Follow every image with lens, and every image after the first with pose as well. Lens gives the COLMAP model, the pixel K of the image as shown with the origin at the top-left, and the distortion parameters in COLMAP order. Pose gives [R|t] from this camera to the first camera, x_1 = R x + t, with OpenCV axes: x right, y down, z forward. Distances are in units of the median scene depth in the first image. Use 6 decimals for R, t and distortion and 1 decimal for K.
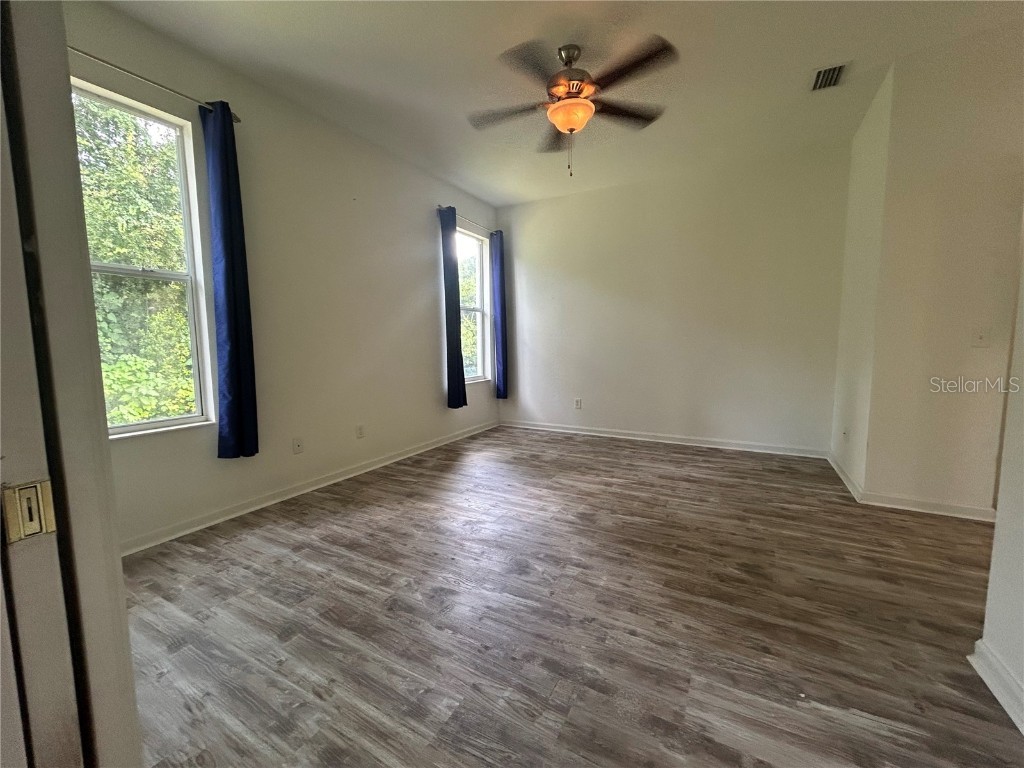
lens RADIAL K [[411.6, 0, 511.0], [0, 411.6, 381.4], [0, 0, 1]] dist [-0.000235, 0.000836]
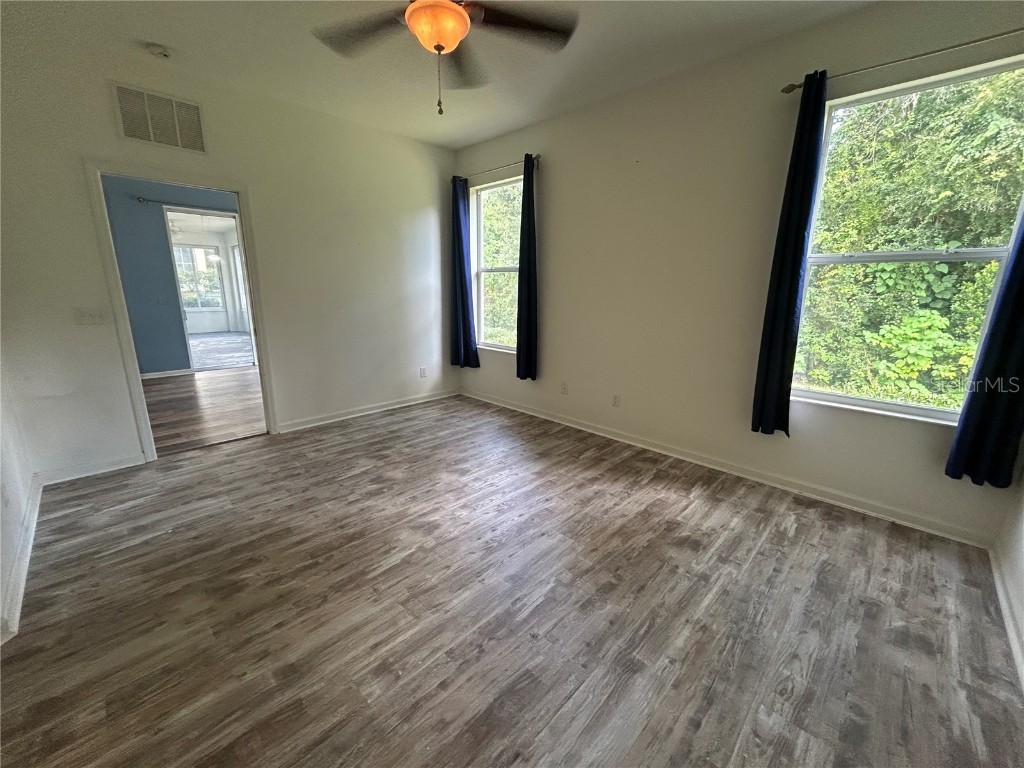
lens RADIAL K [[411.6, 0, 513.2], [0, 411.6, 385.2], [0, 0, 1]] dist [-0.000235, 0.000836]
pose [[-0.259451, 0.231646, -0.937563, 0.948978], [-0.099401, 0.959246, 0.264511, -0.232055], [0.960627, 0.161822, -0.225851, 1.401598]]
